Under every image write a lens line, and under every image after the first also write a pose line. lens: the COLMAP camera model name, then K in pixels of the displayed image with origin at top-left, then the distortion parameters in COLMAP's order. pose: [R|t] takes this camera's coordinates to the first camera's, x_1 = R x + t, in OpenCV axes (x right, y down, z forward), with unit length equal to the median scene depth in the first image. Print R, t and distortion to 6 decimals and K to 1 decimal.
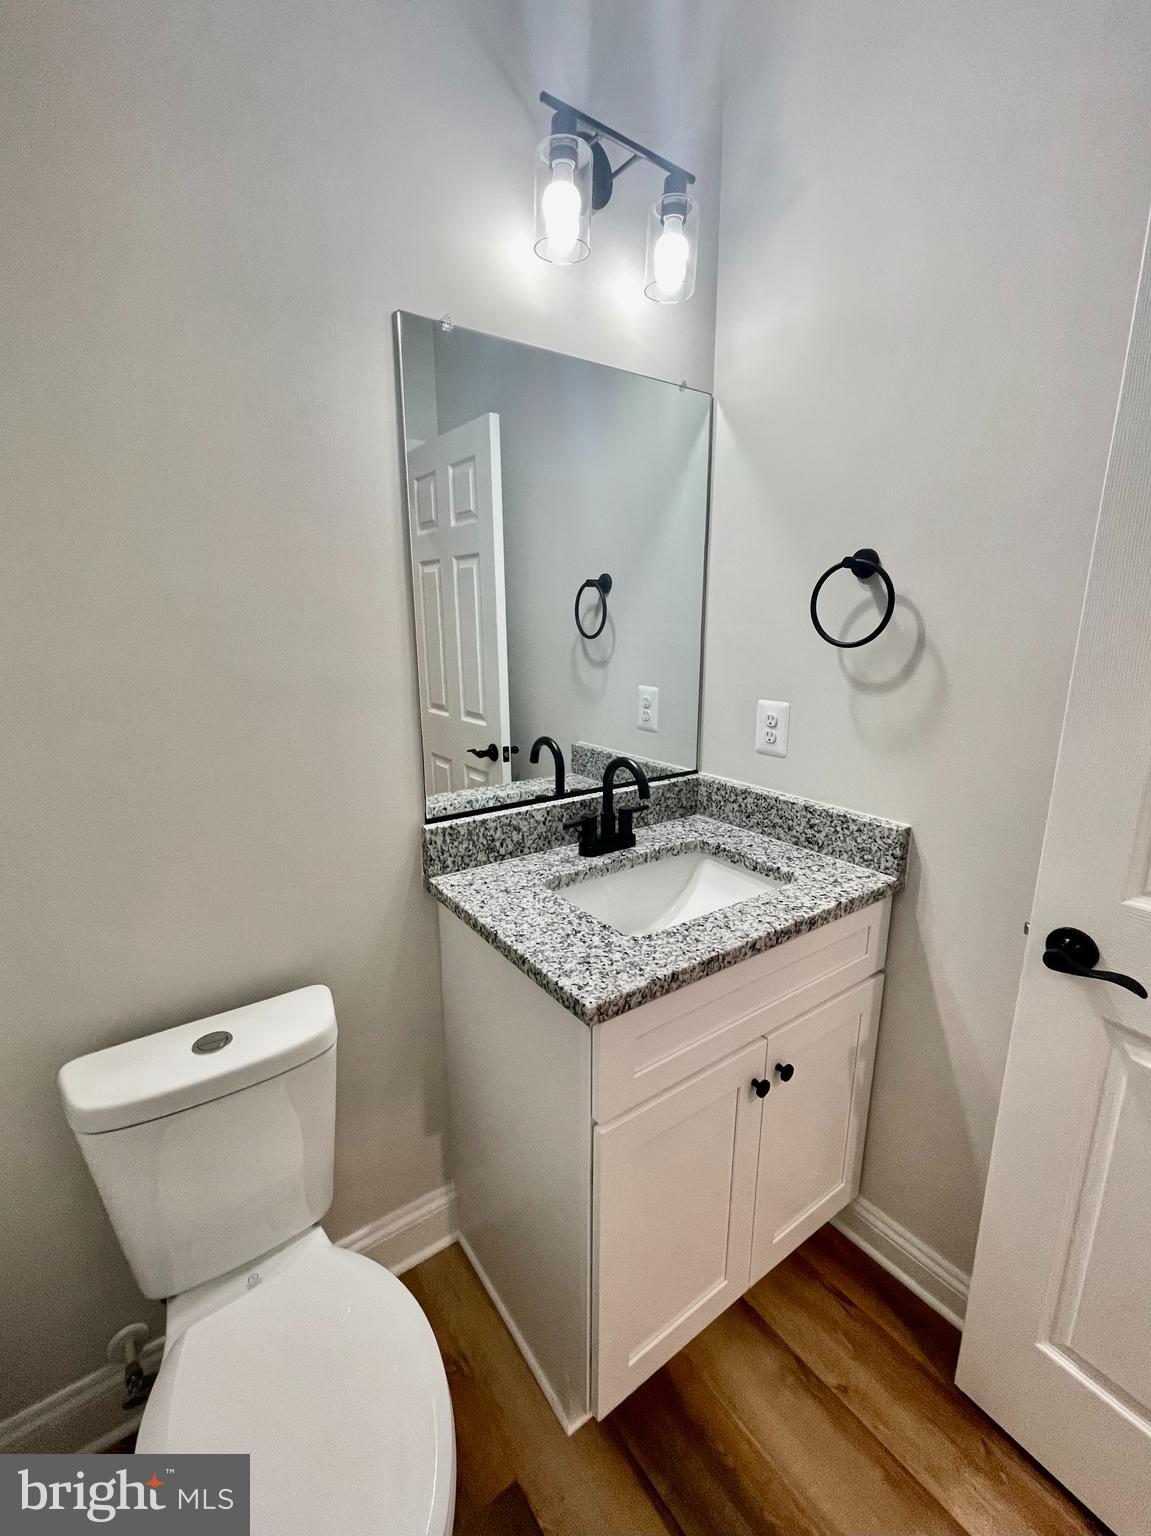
lens RADIAL K [[662.1, 0, 598.1], [0, 662.1, 759.6], [0, 0, 1]] dist [-0.002198, -0.000034]
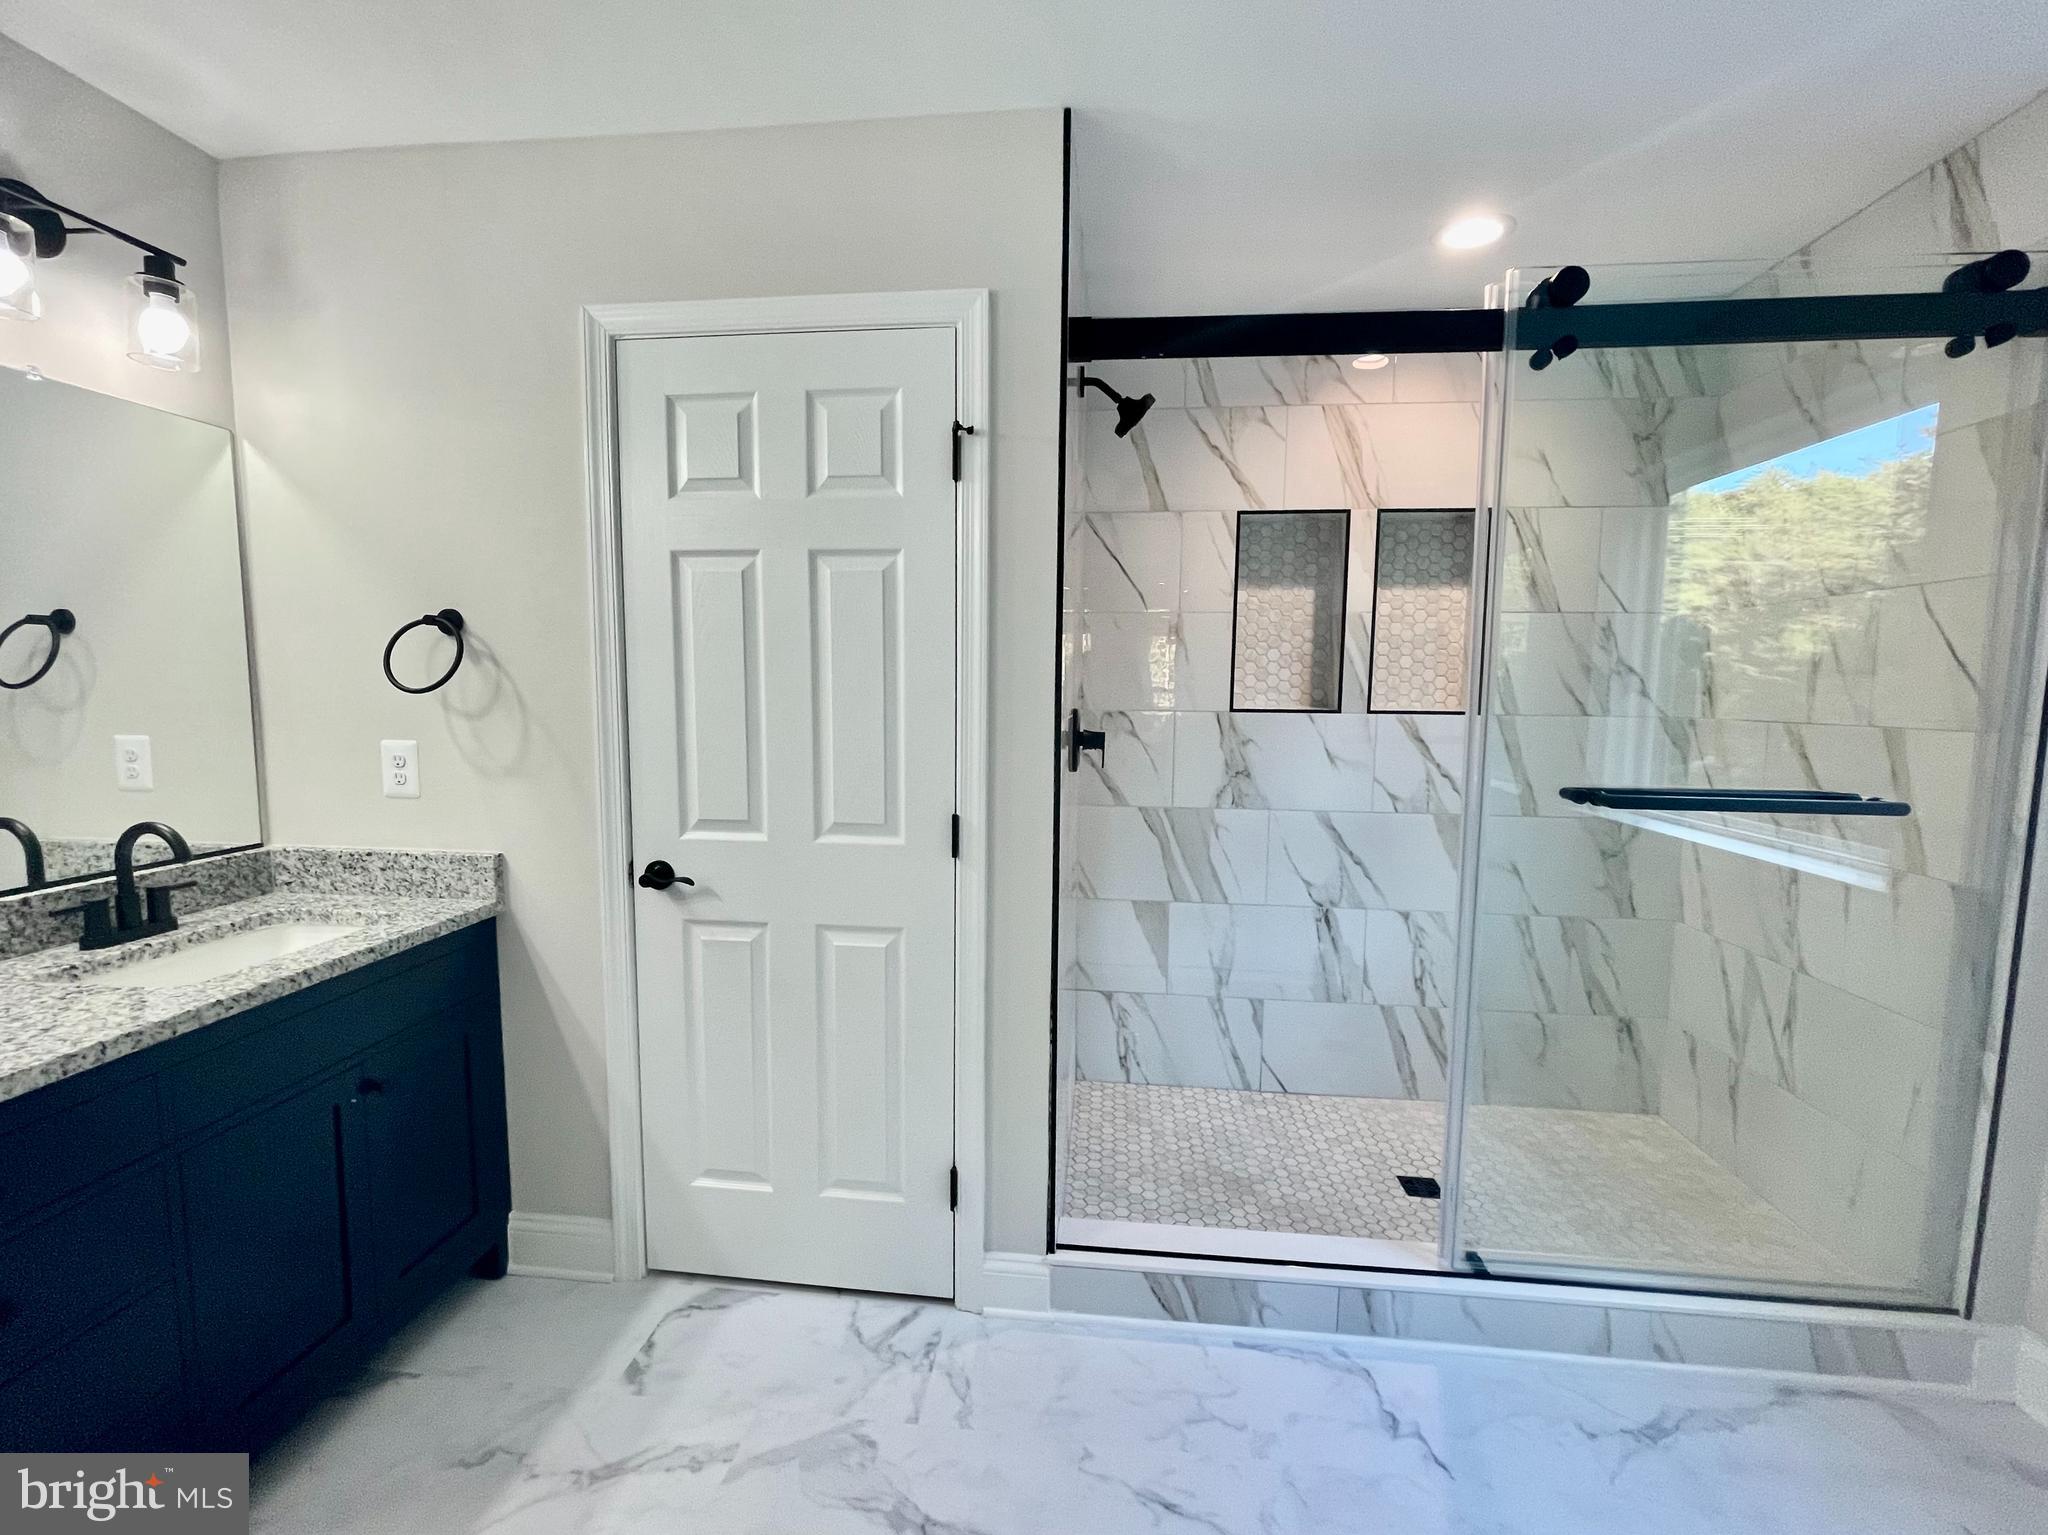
lens RADIAL K [[882.8, 0, 1041.9], [0, 882.8, 776.5], [0, 0, 1]] dist [-0.002198, -0.000034]
pose [[0.663264, -0.067995, 0.745291, -0.039451], [0.160423, 0.985633, -0.052844, 0.183382], [-0.730990, 0.154611, 0.664642, -0.630003]]
